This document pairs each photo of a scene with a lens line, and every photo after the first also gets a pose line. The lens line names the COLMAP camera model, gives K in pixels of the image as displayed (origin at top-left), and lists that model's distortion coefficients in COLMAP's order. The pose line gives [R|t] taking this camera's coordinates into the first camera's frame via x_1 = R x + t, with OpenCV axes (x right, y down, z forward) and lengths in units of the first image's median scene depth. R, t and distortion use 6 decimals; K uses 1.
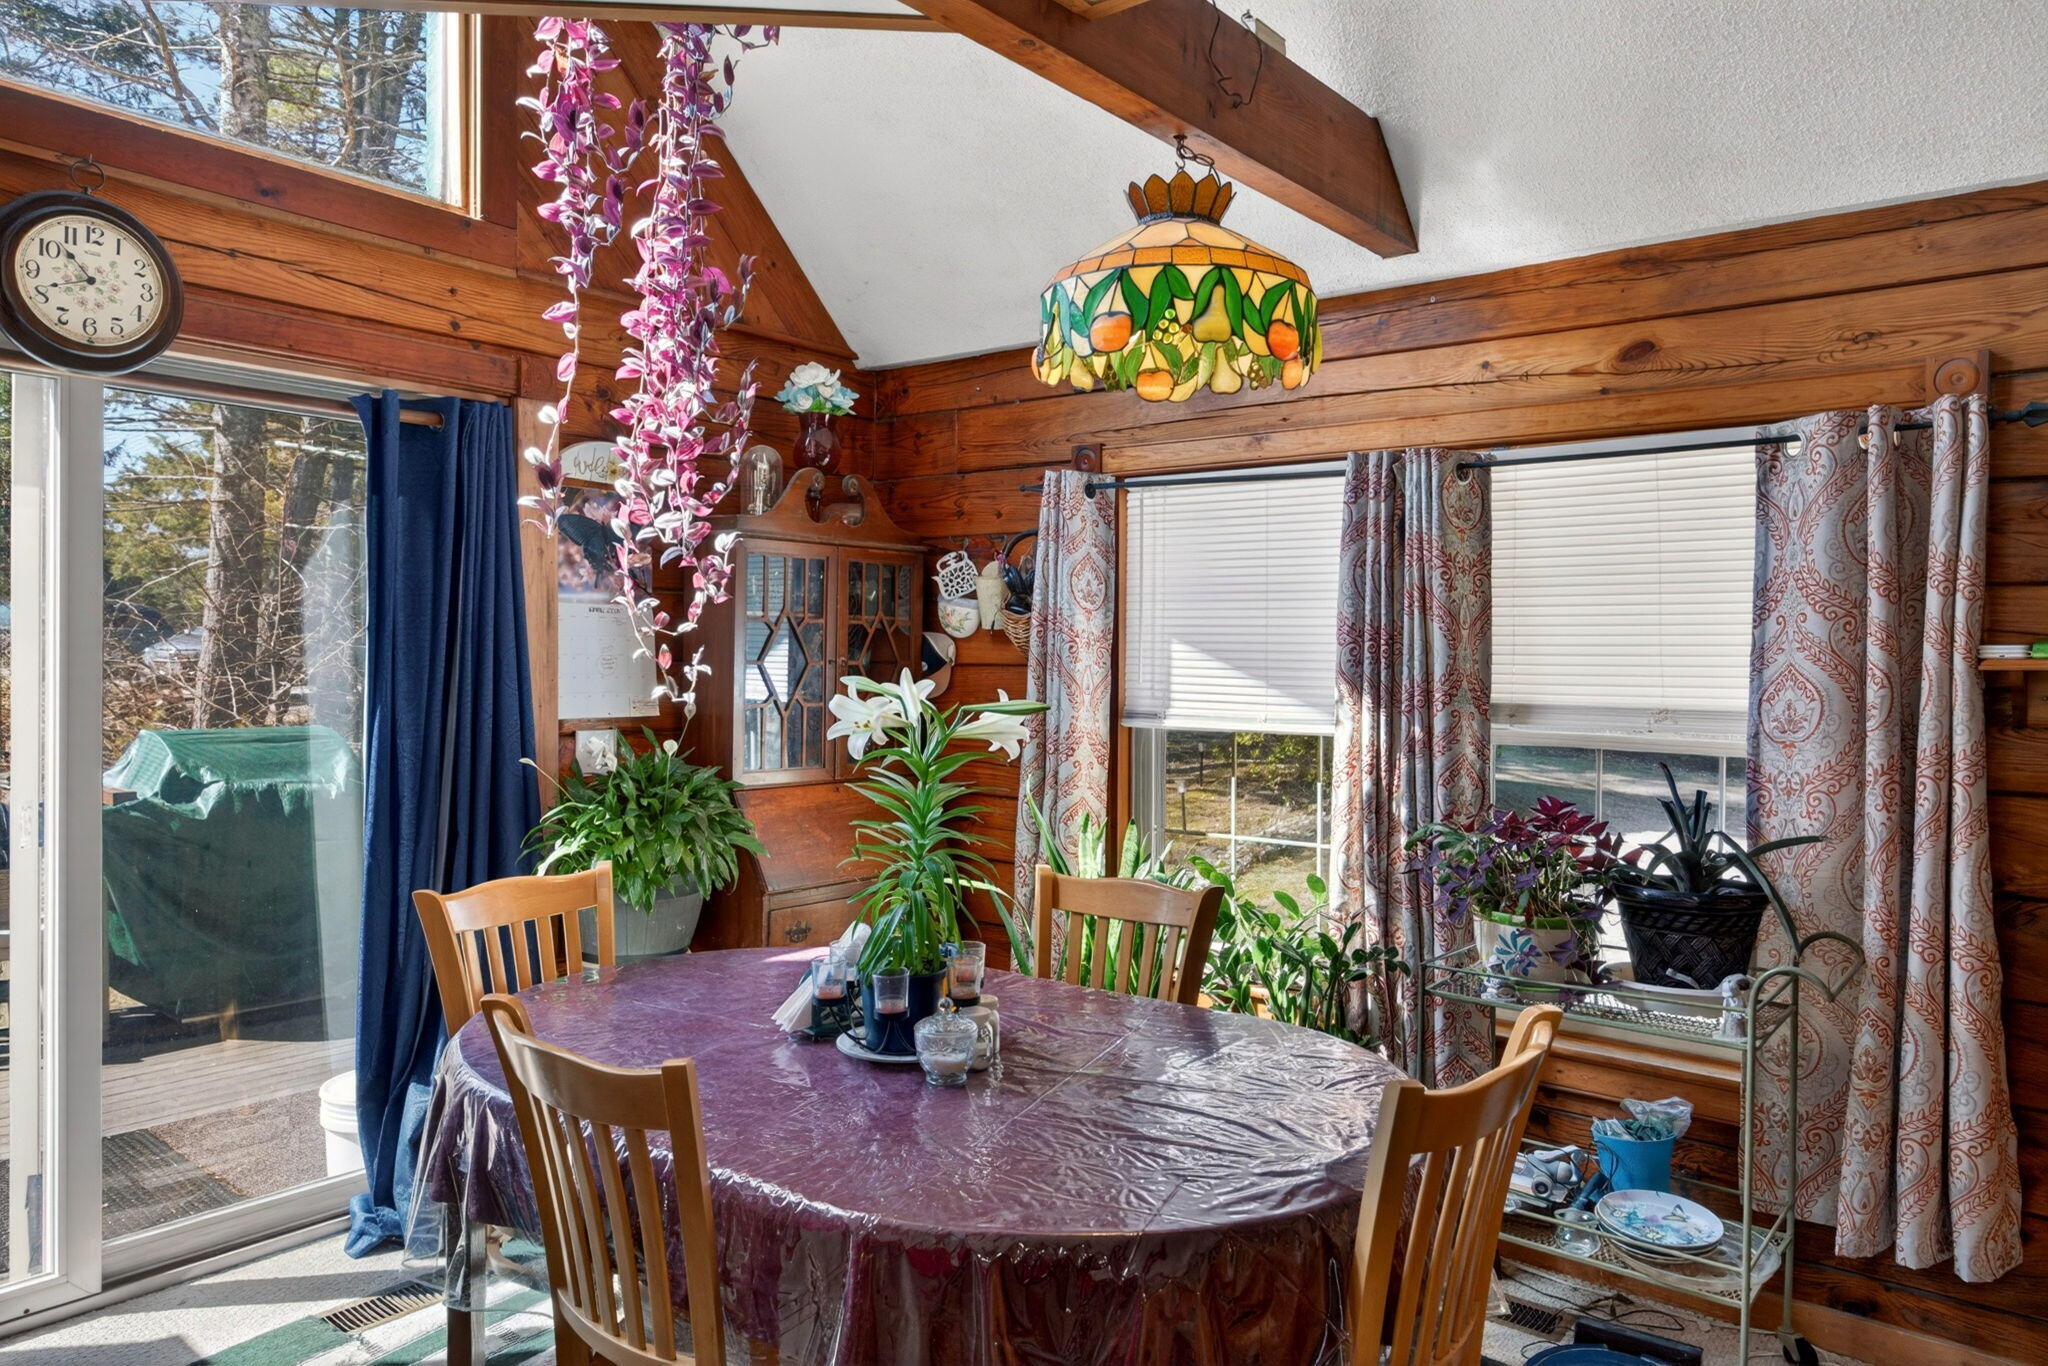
lens RADIAL K [[1356.0, 0, 1027.0], [0, 1356.0, 676.8], [0, 0, 1]] dist [-0.007224, -0.000524]
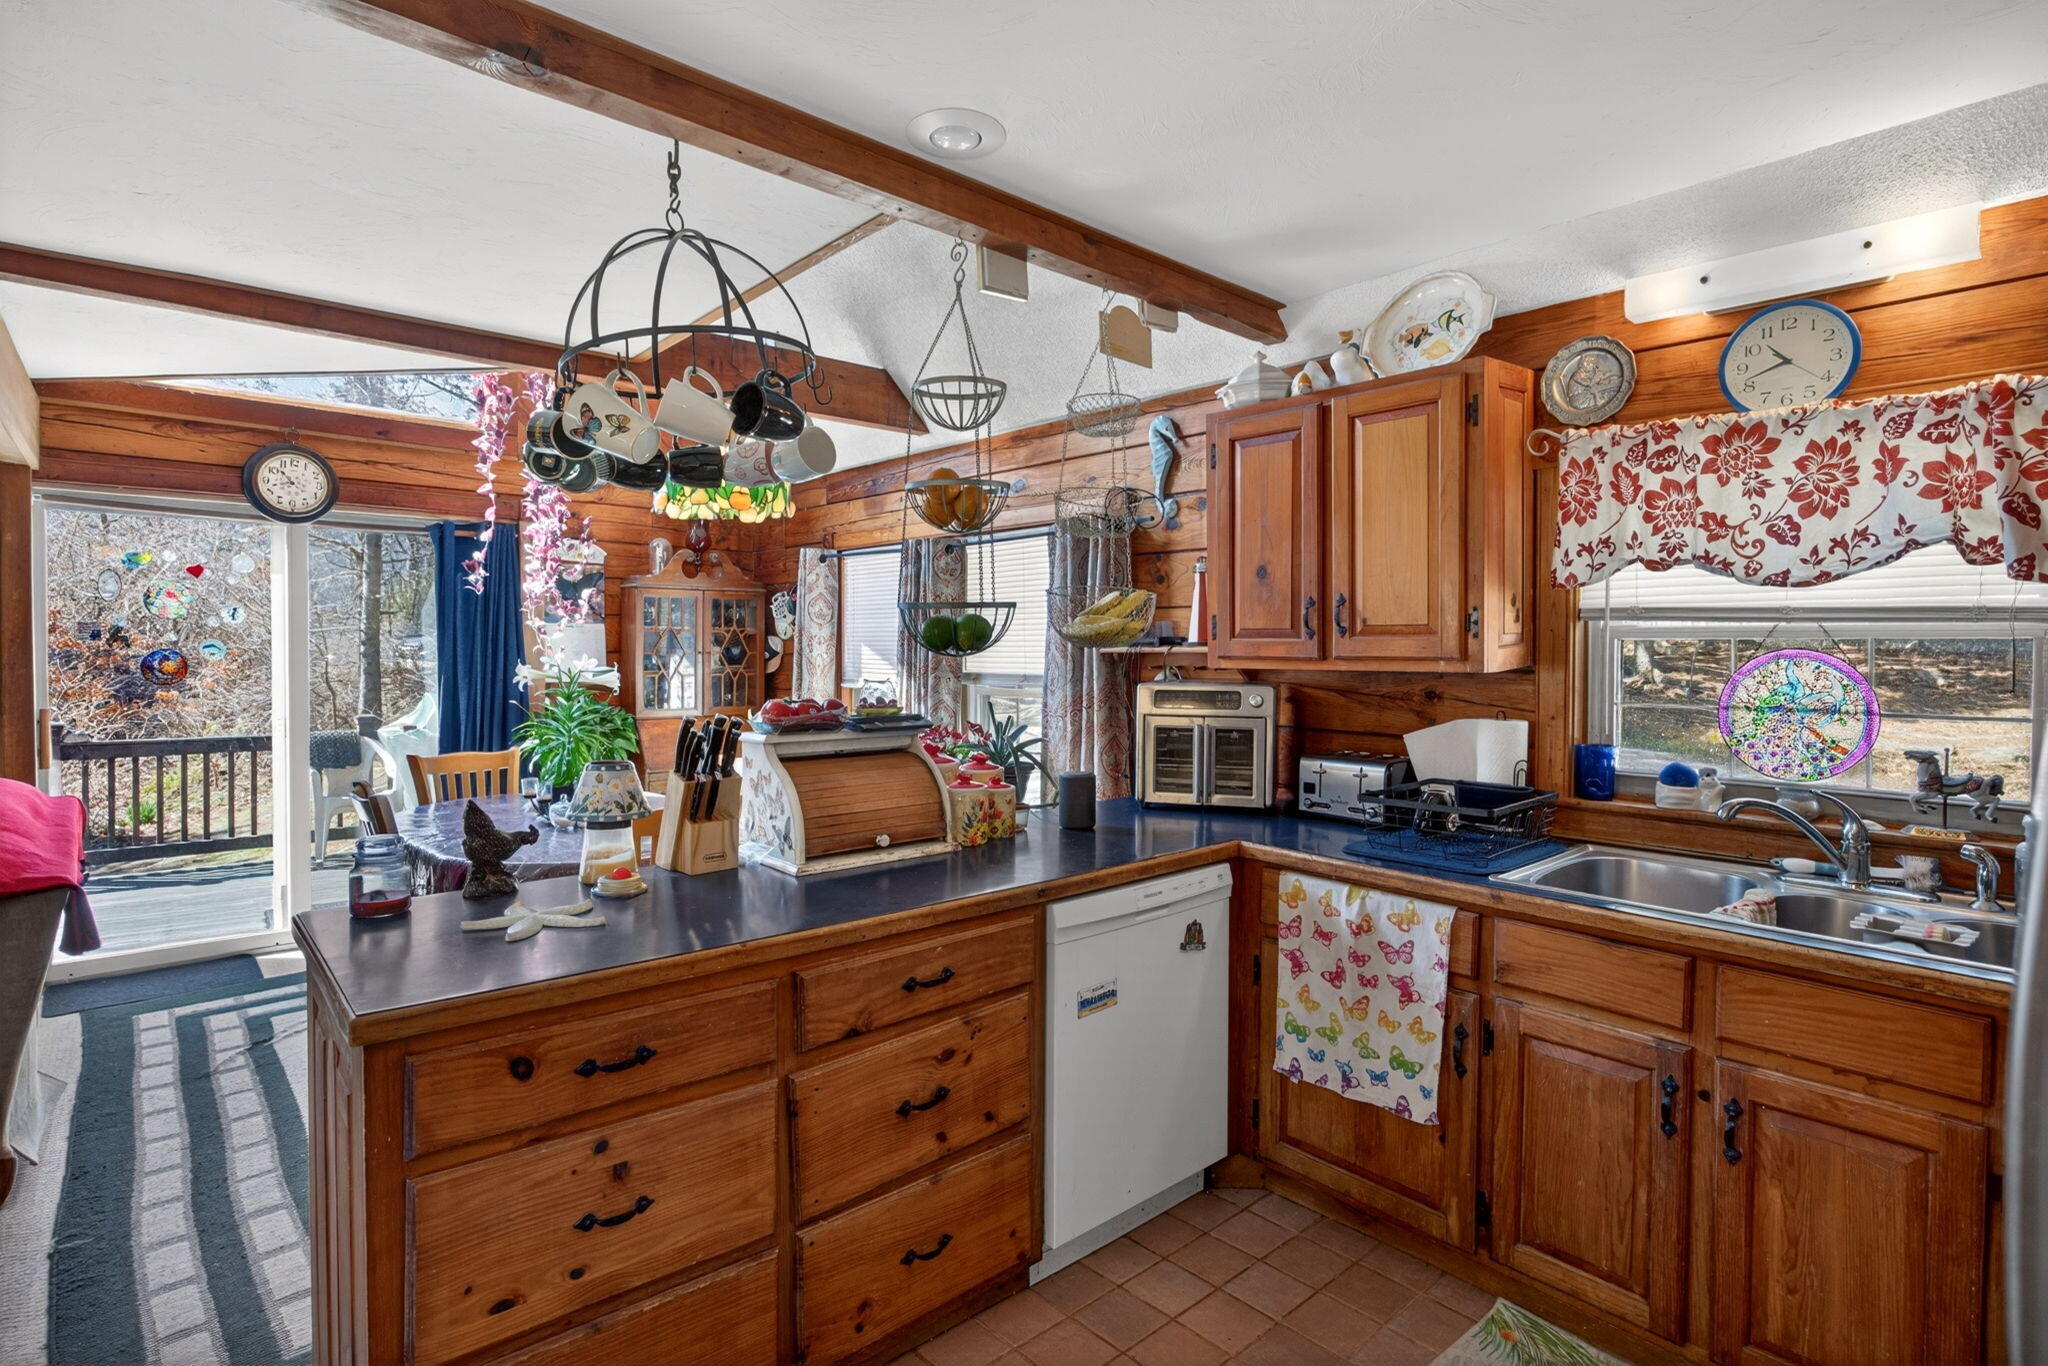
lens RADIAL K [[1013.7, 0, 1021.2], [0, 1013.7, 674.2], [0, 0, 1]] dist [-0.001220, -0.000085]
pose [[0.983892, 0.000982, -0.178762, 0.707122], [0.000253, 0.999976, 0.006885, 0.013114], [0.178764, -0.006819, 0.983868, -0.393764]]
